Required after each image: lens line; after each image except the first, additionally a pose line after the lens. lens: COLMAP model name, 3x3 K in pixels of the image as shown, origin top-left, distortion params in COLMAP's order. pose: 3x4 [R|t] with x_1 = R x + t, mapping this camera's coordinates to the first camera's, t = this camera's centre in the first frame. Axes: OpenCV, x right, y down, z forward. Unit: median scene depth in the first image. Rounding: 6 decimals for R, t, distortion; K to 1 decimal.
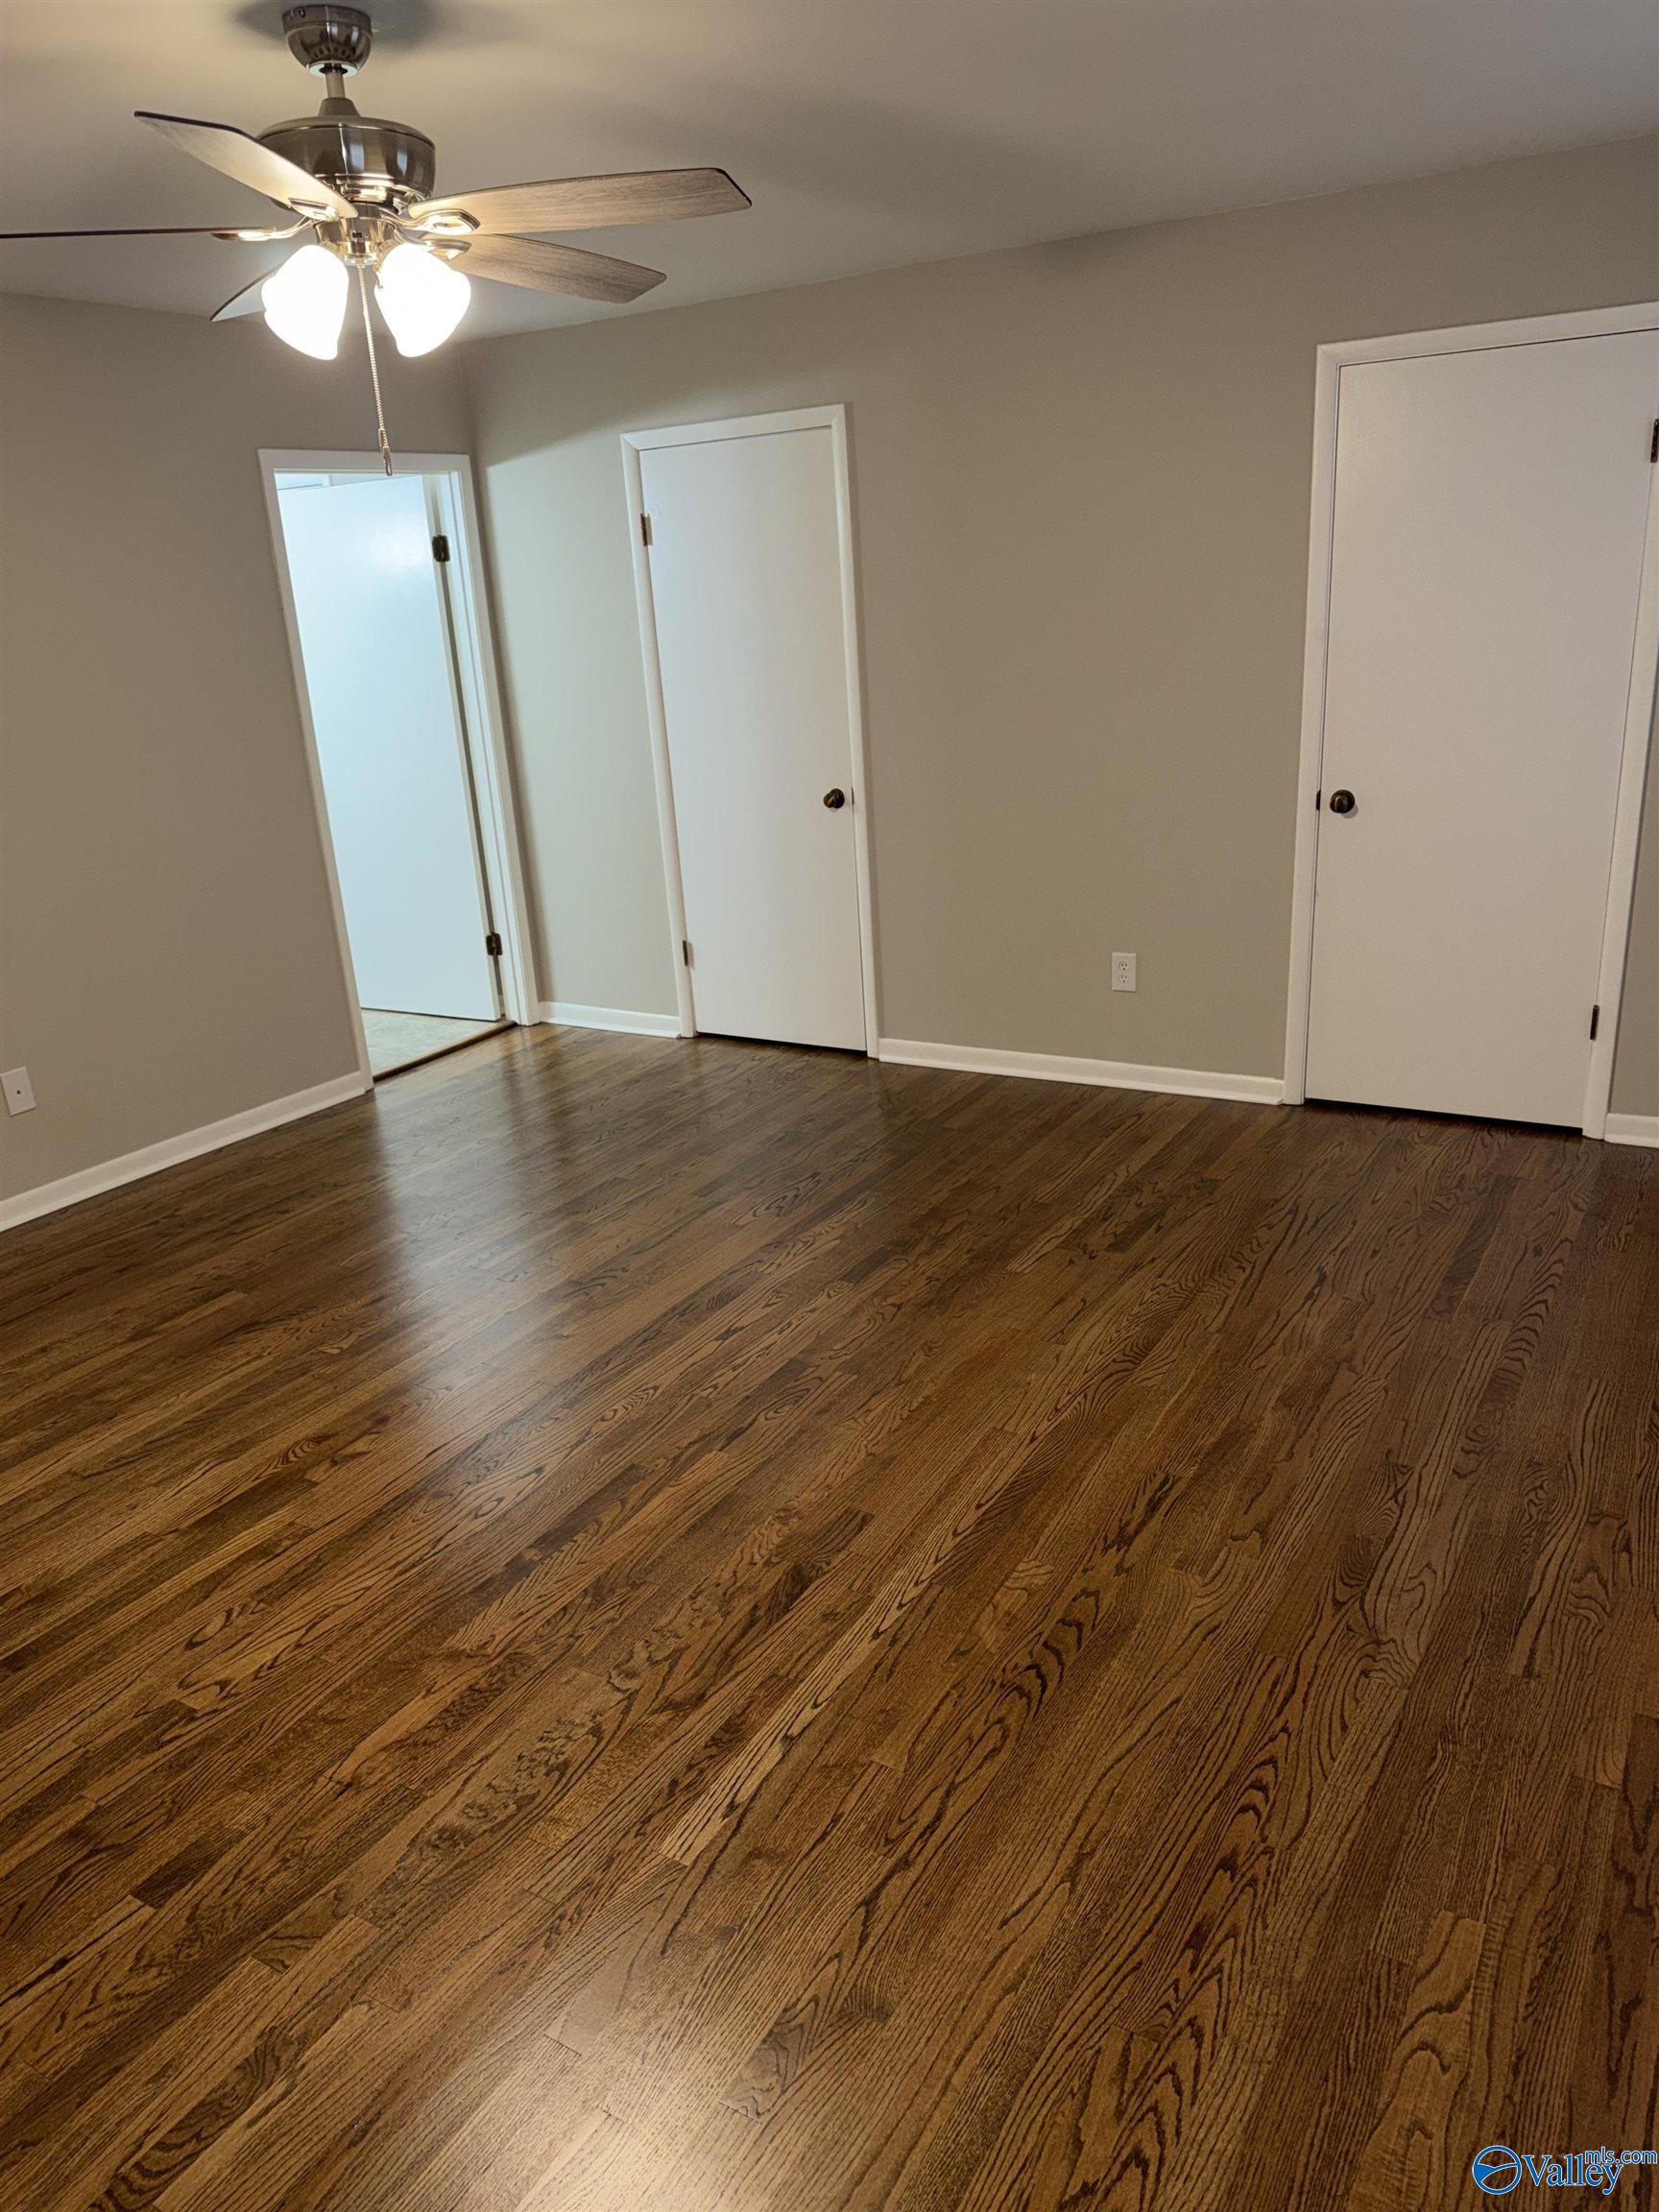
lens RADIAL K [[1568.1, 0, 825.1], [0, 1568.1, 1092.4], [0, 0, 1]] dist [0.047100, -0.040962]
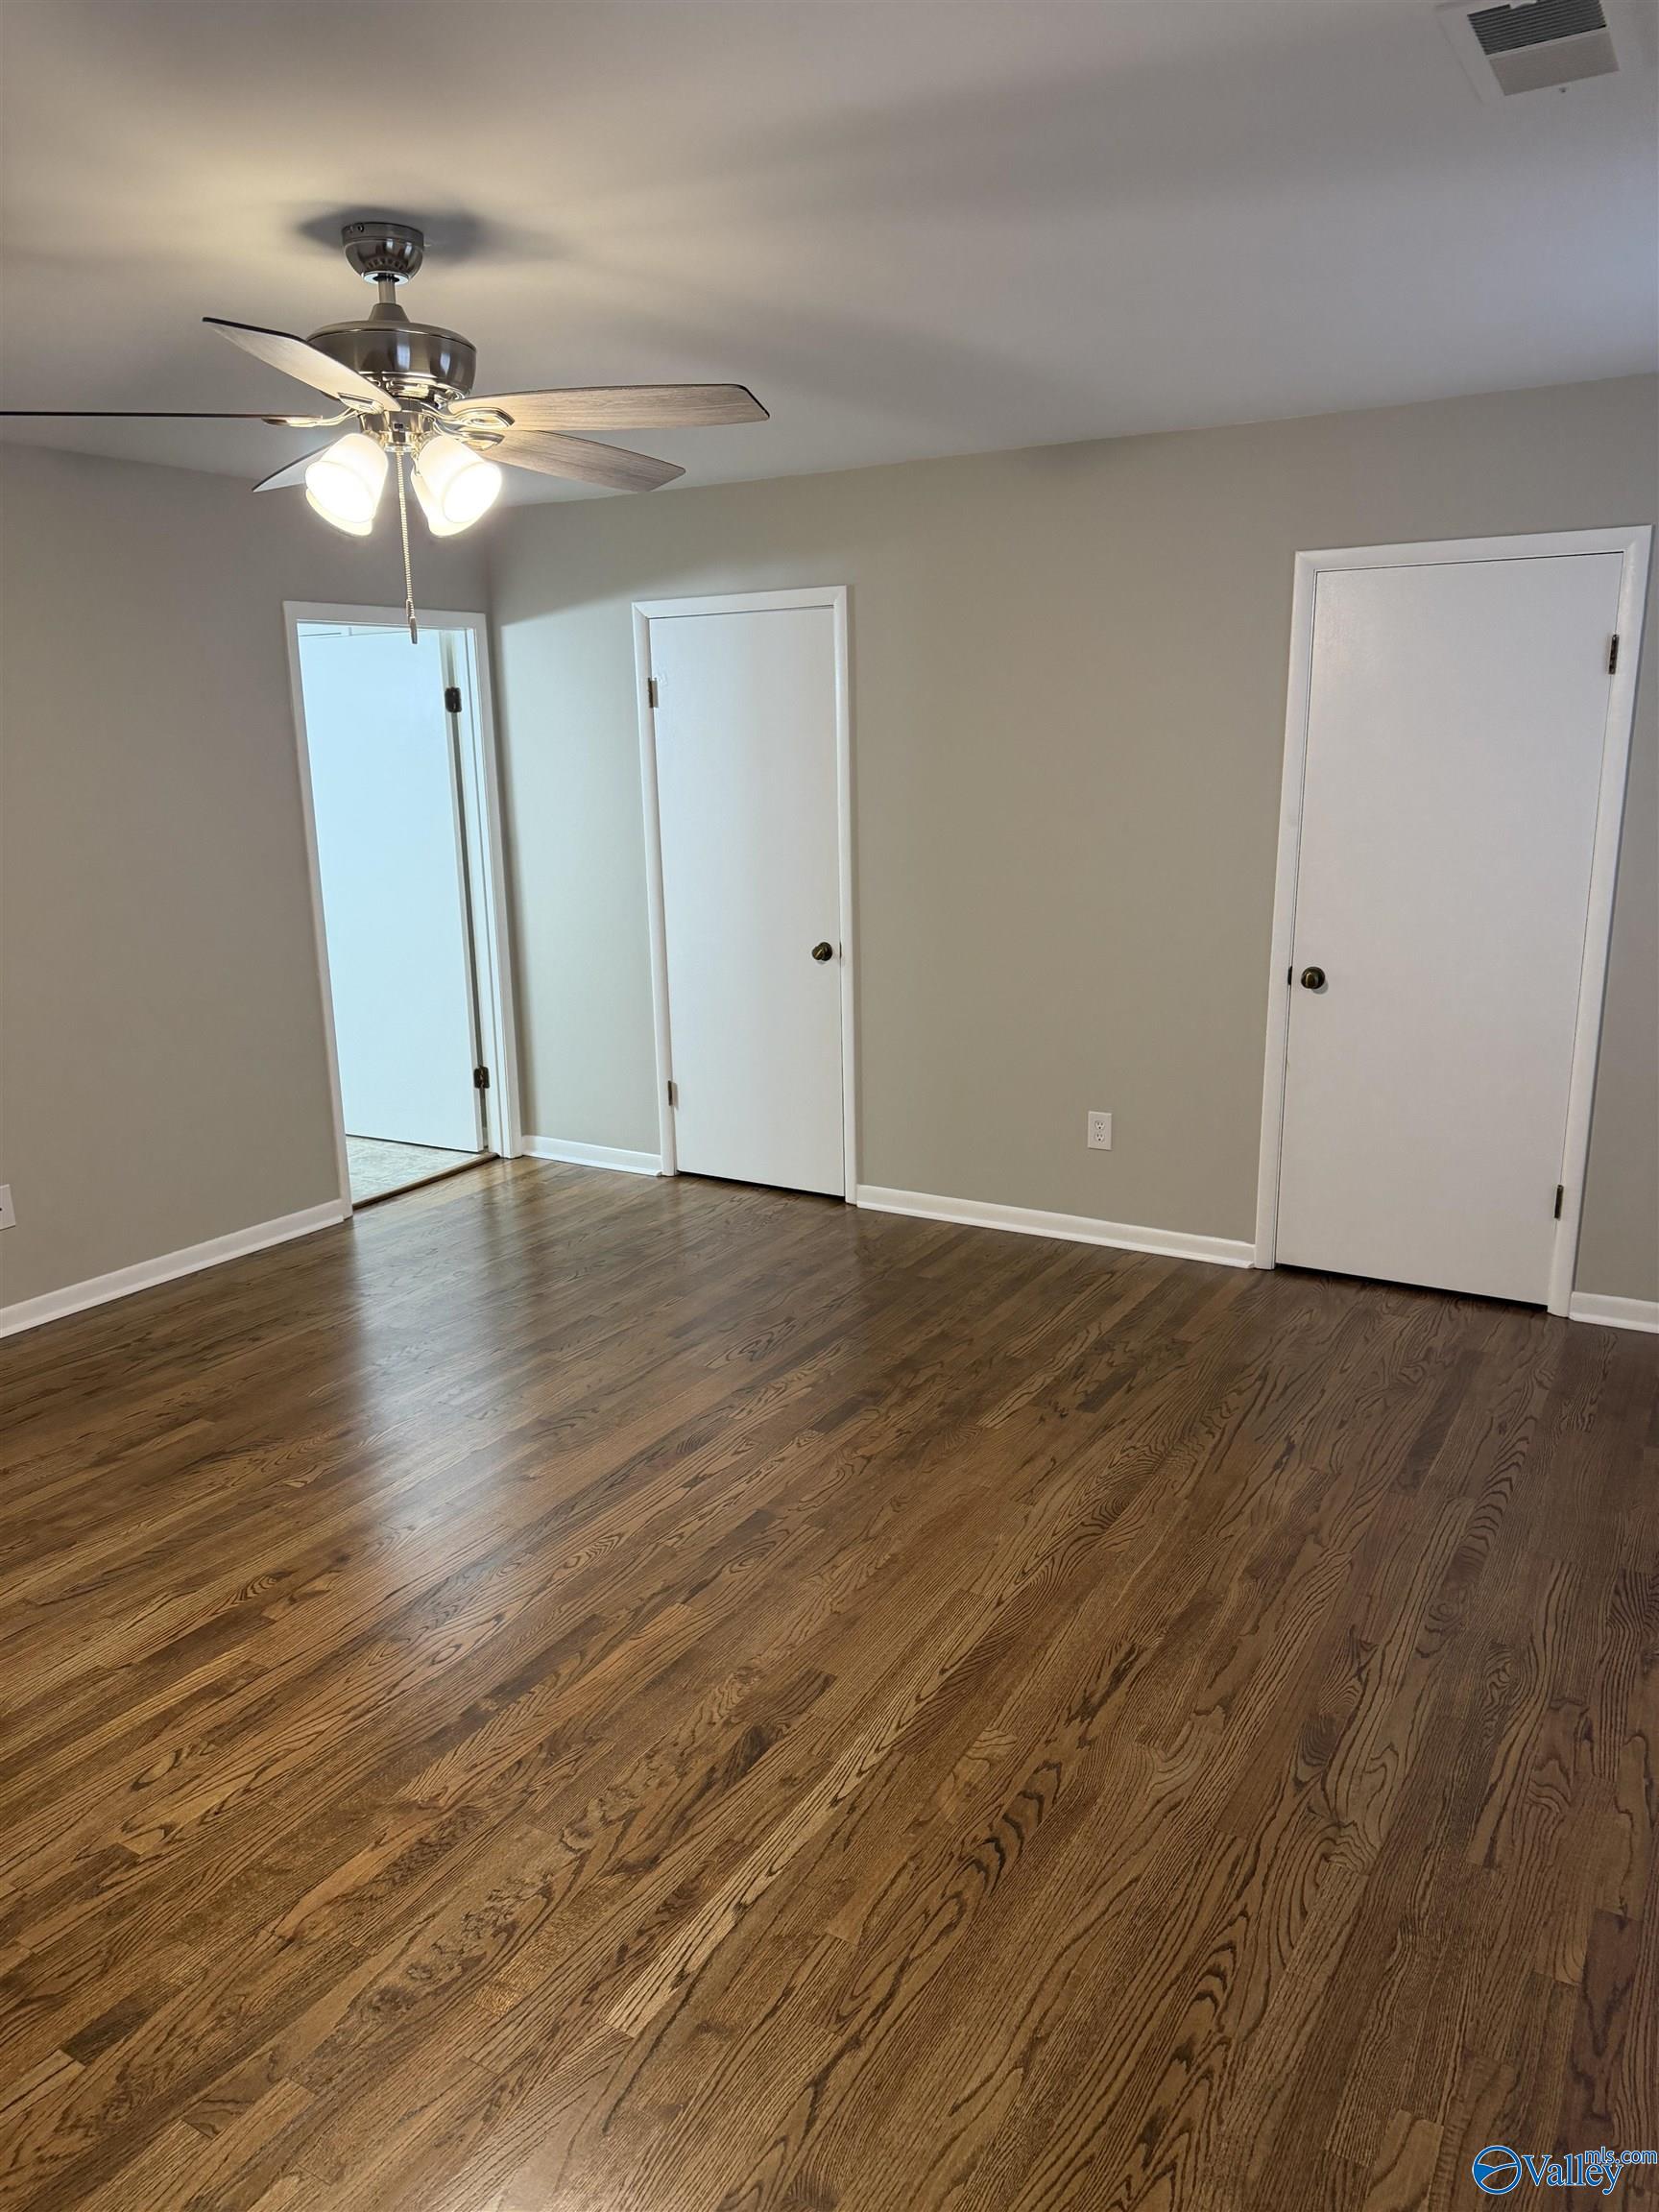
lens RADIAL K [[1568.1, 0, 822.2], [0, 1568.1, 1092.9], [0, 0, 1]] dist [0.047100, -0.040962]
pose [[0.999159, 0.039556, 0.010818, -0.003246], [-0.038461, 0.995422, -0.087499, -0.009656], [-0.014230, 0.087010, 0.996106, -0.024000]]
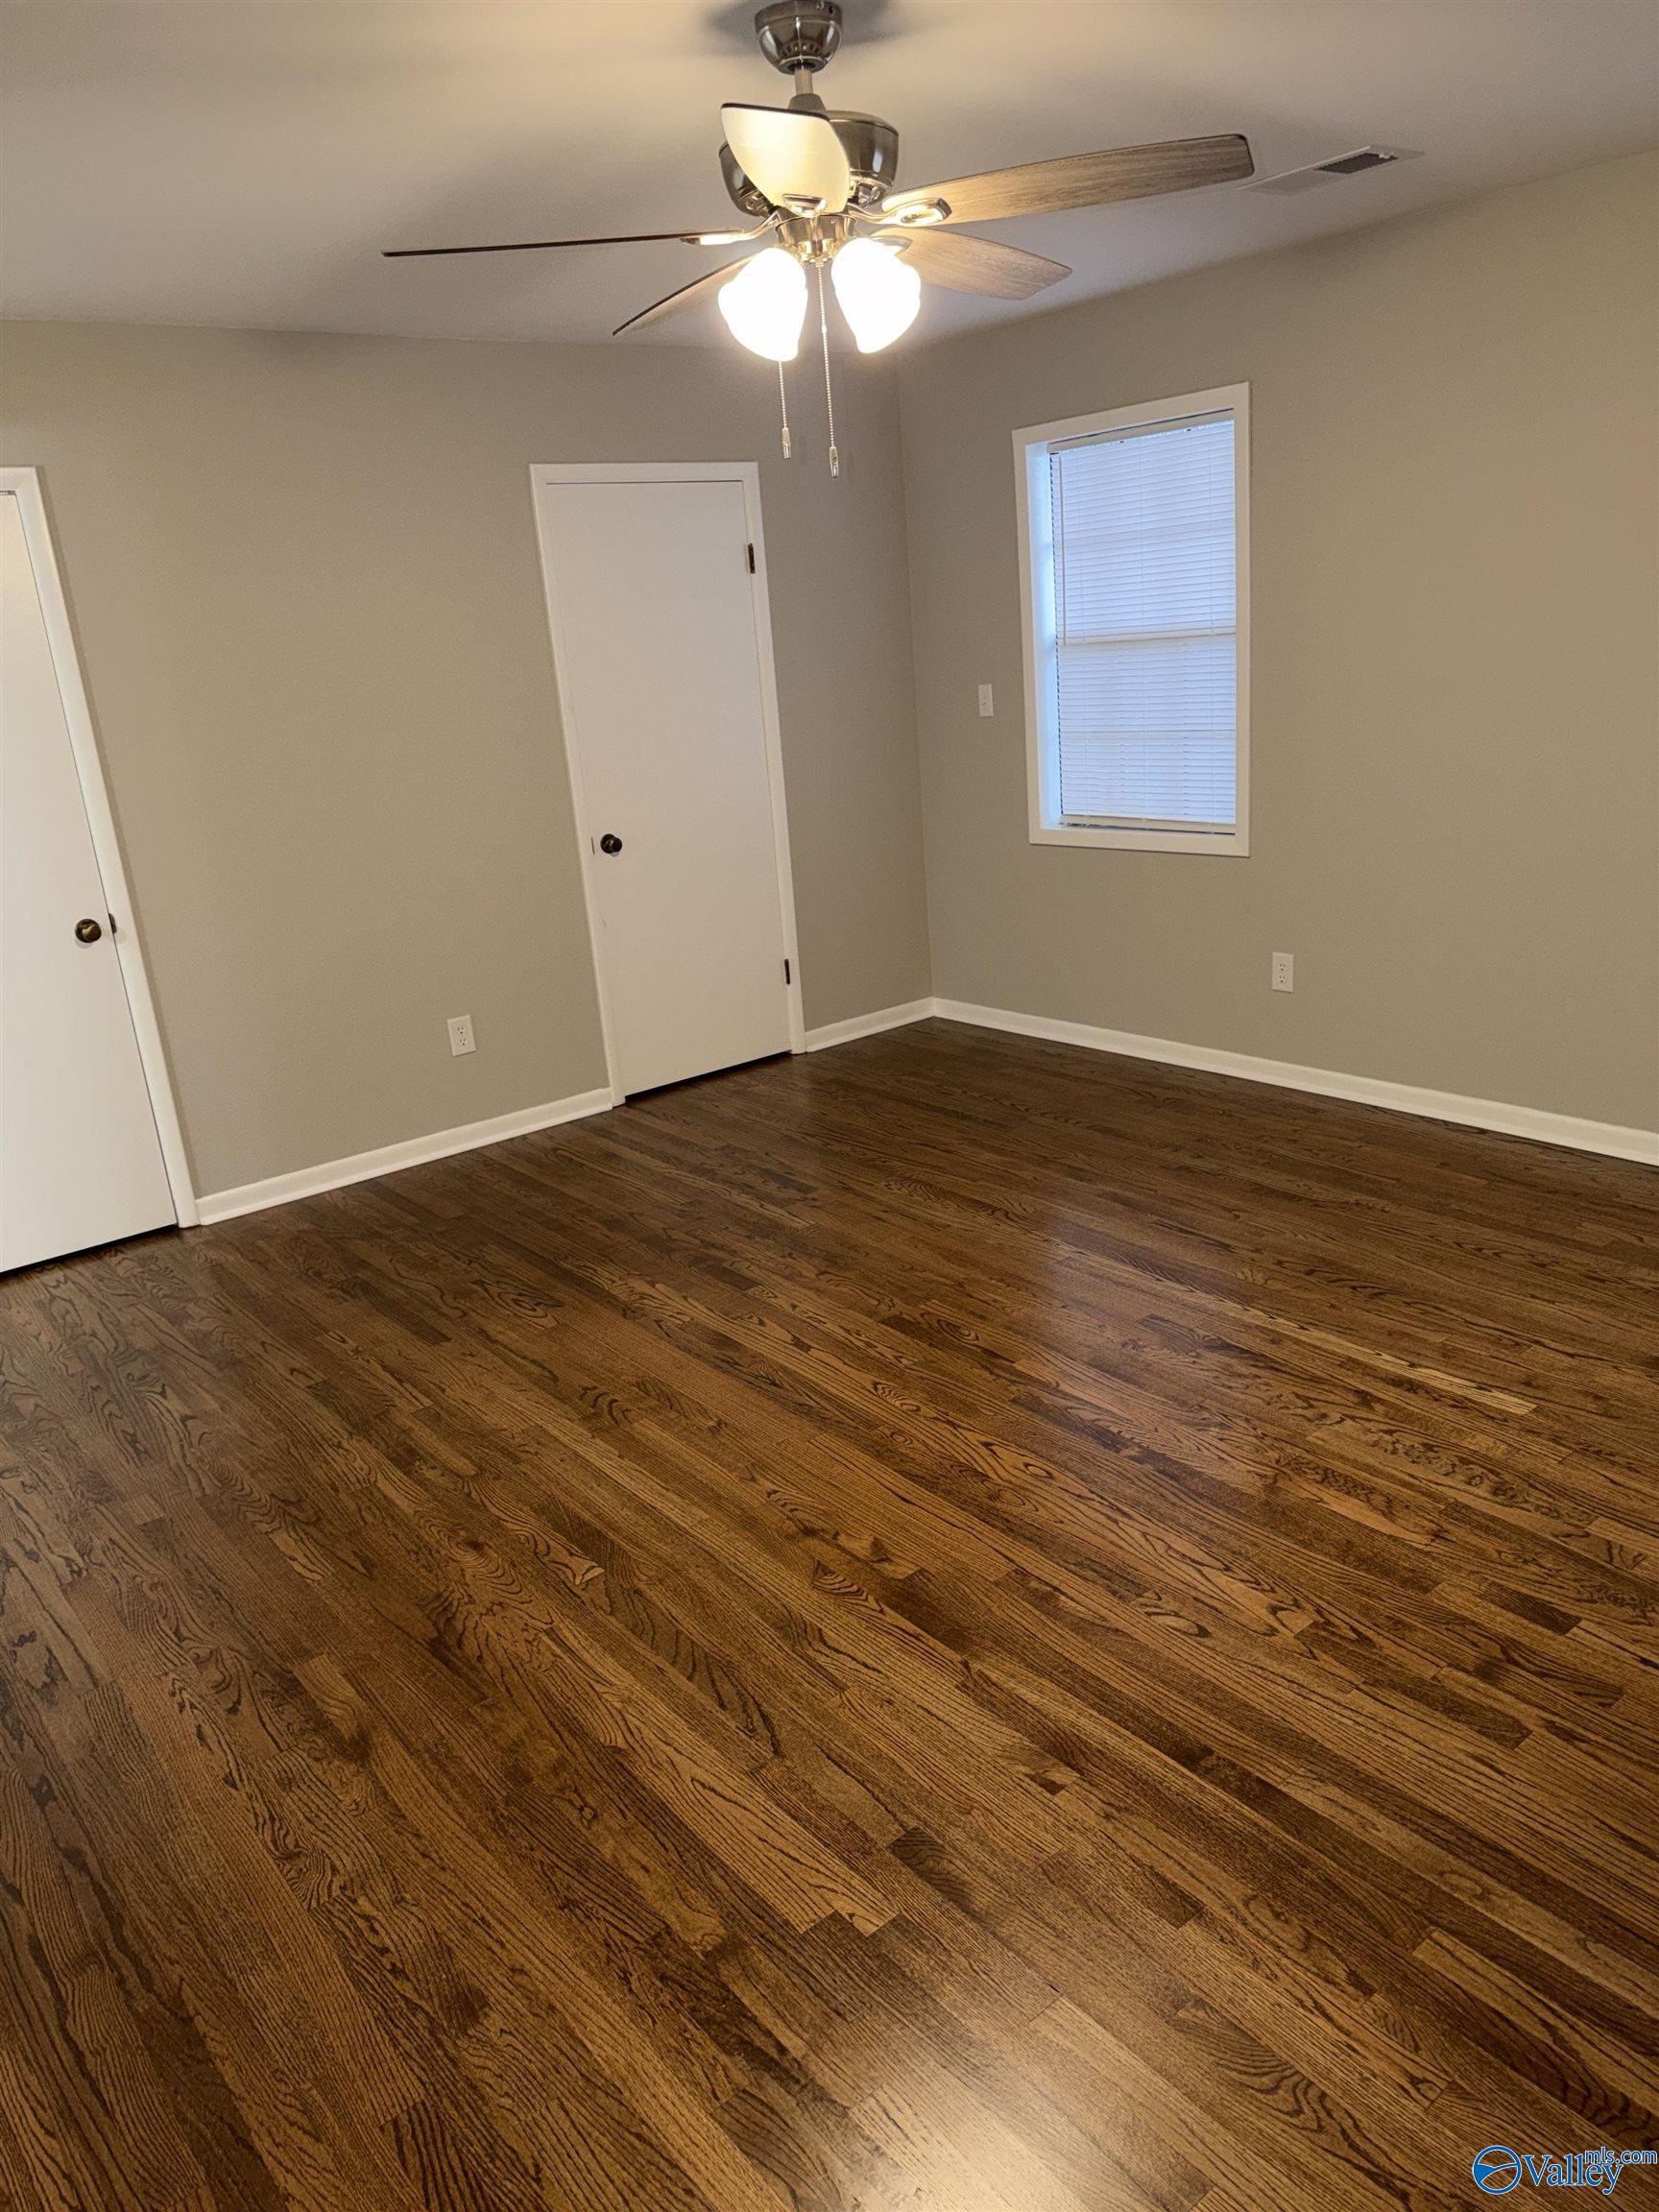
lens RADIAL K [[1568.1, 0, 833.8], [0, 1568.1, 1105.2], [0, 0, 1]] dist [0.047100, -0.040962]
pose [[0.346105, -0.247536, 0.904952, -1.268756], [0.344710, 0.930652, 0.122729, -0.145182], [-0.872575, 0.269468, 0.407431, 0.718318]]
